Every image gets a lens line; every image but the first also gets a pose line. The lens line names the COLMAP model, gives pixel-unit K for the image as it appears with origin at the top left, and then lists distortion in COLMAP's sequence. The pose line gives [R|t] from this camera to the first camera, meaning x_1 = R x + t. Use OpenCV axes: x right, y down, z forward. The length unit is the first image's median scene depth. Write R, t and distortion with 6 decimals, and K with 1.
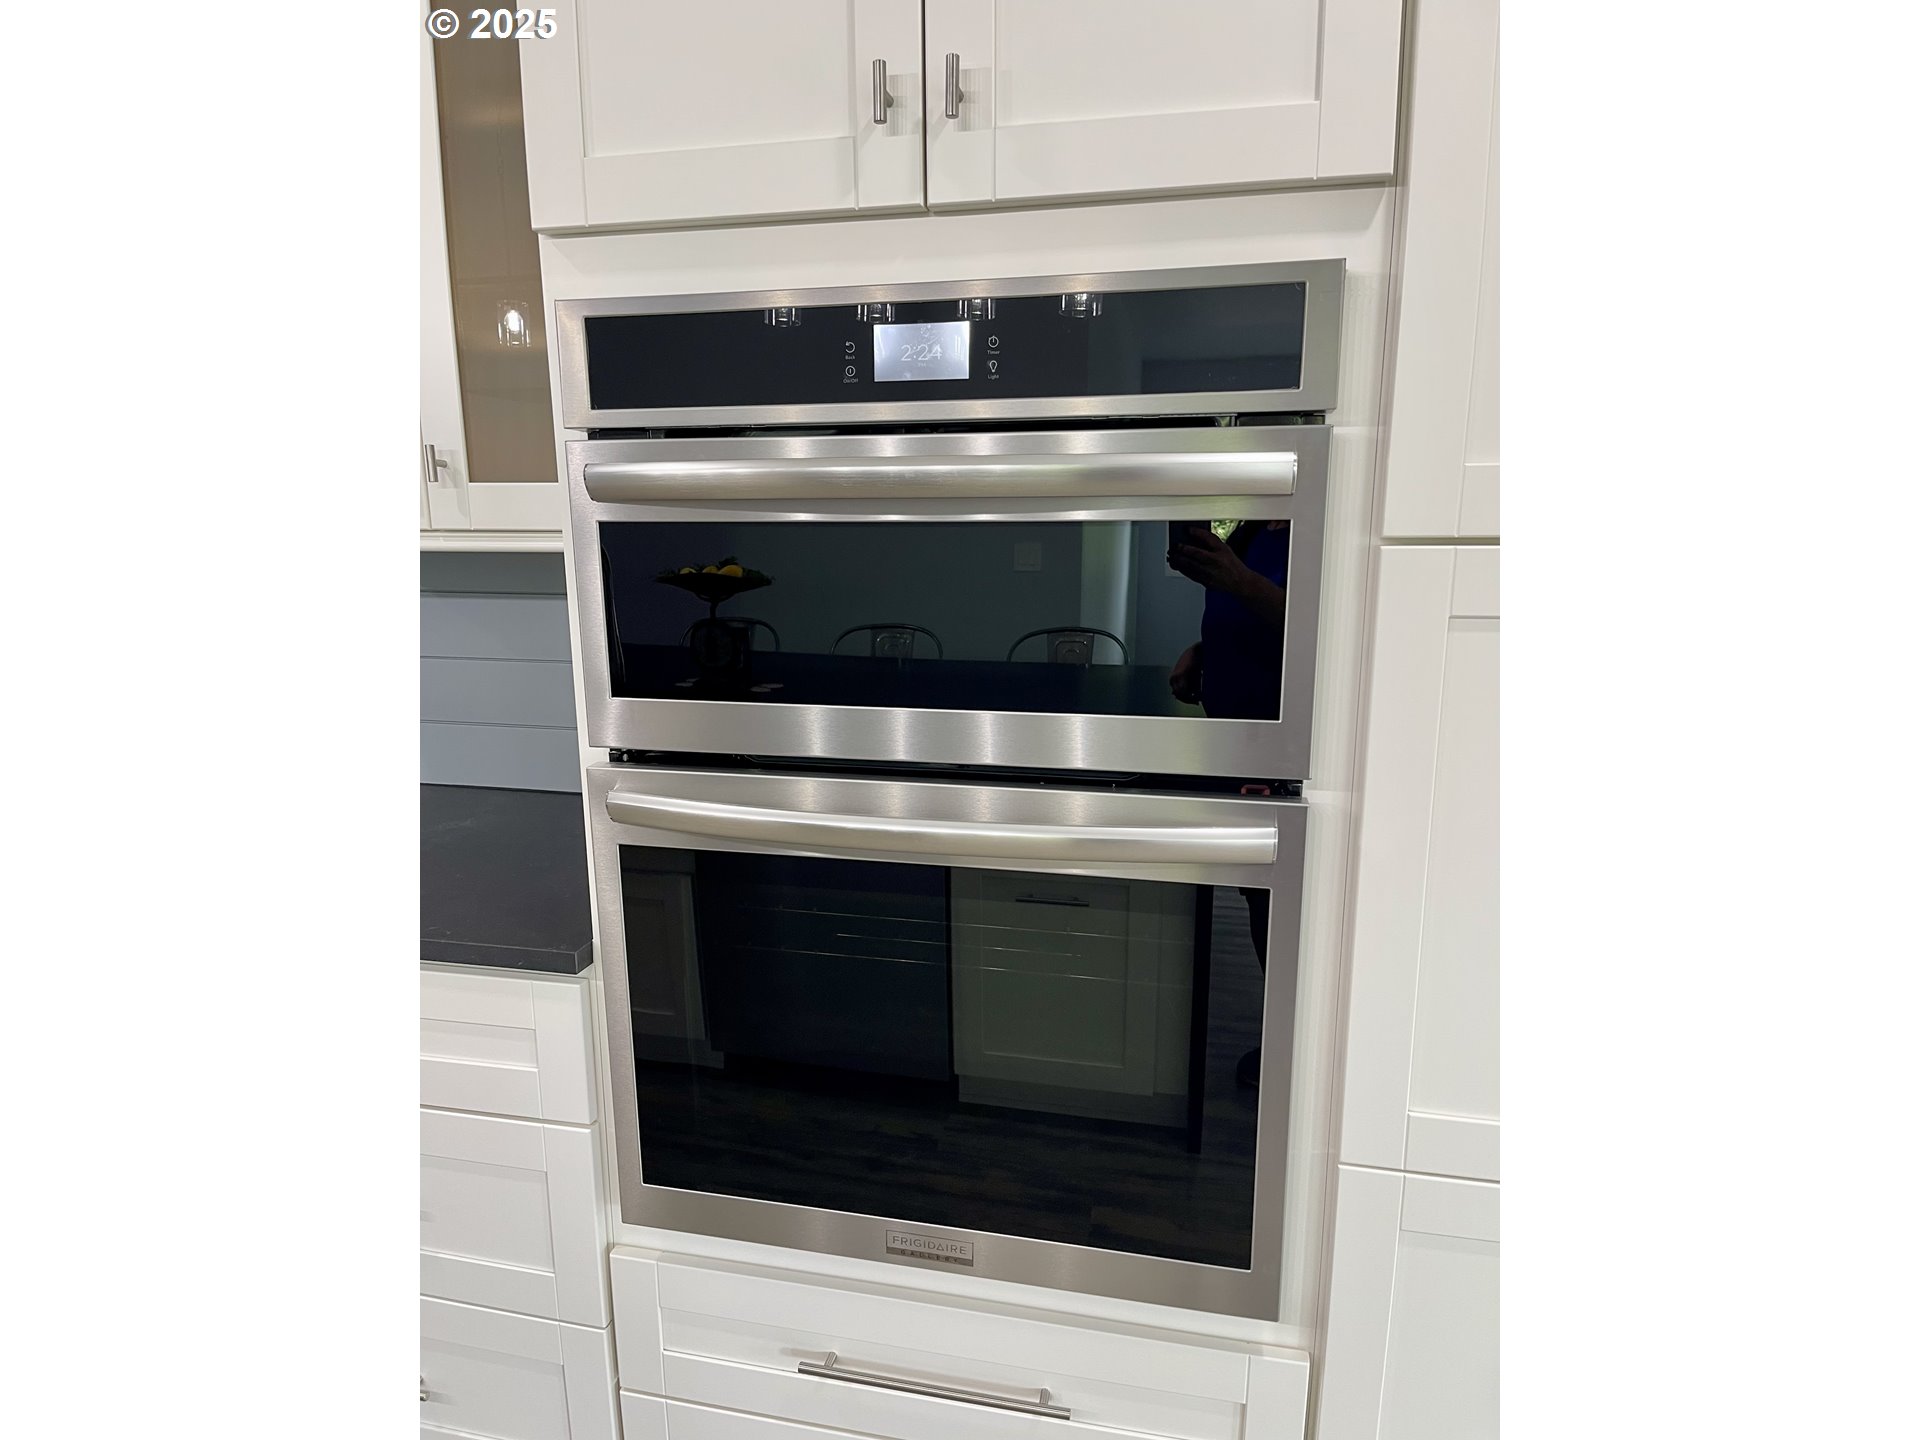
lens RADIAL K [[1082.1, 0, 960.0], [0, 1082.1, 720.0], [0, 0, 1]] dist [-0.002016, -0.000919]
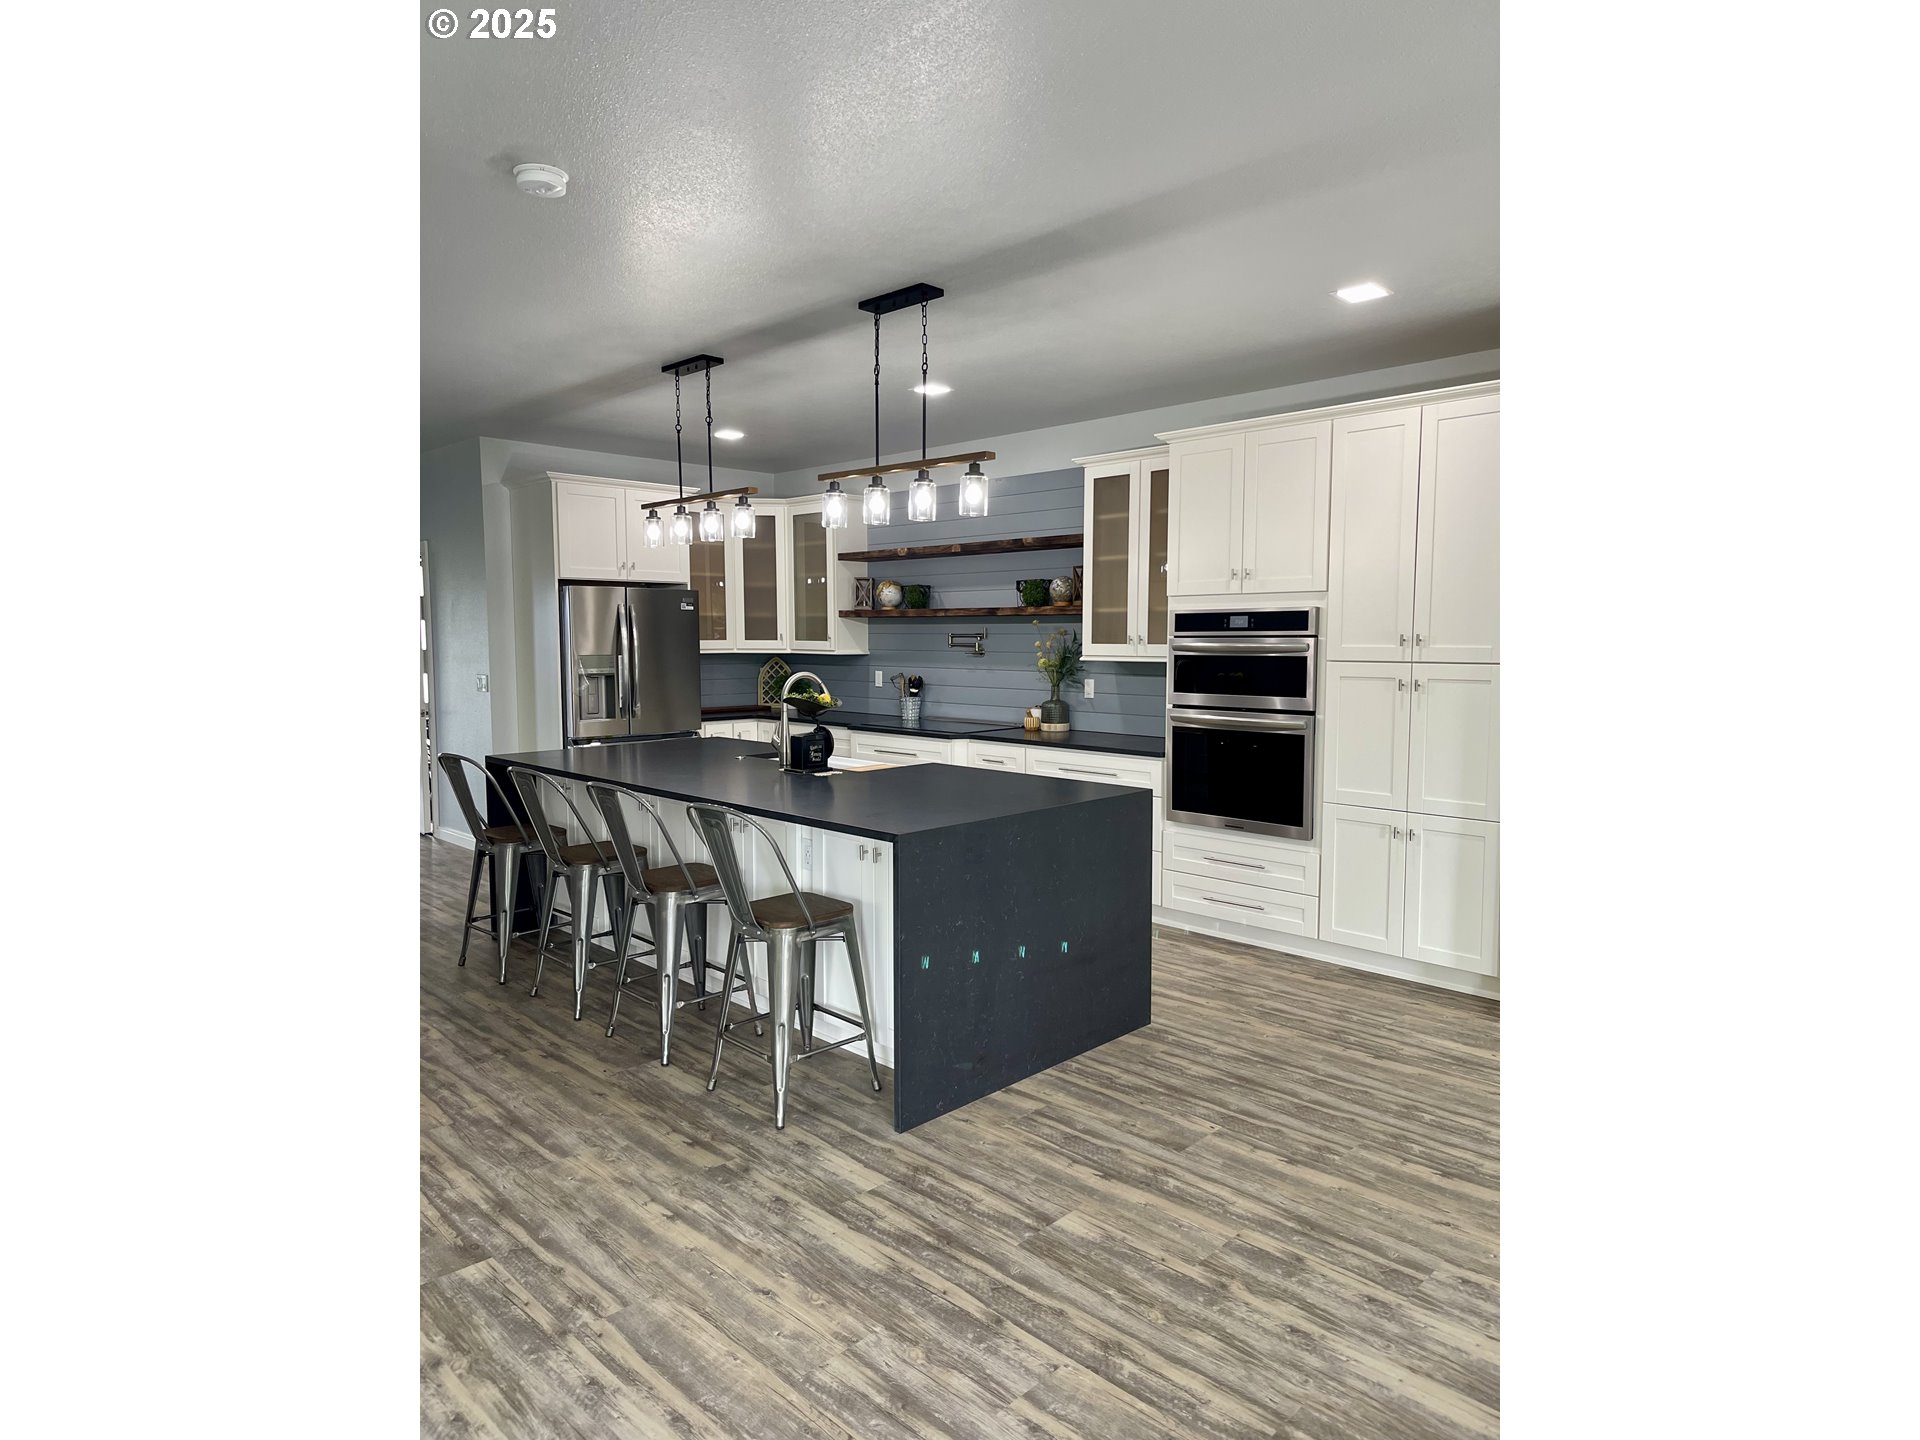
lens RADIAL K [[1082.1, 0, 960.0], [0, 1082.1, 720.0], [0, 0, 1]] dist [-0.002016, -0.000919]
pose [[0.848828, 0.043623, -0.526867, 1.409736], [-0.106455, 0.990280, -0.089516, 0.634571], [0.517841, 0.132072, 0.845221, -3.532164]]
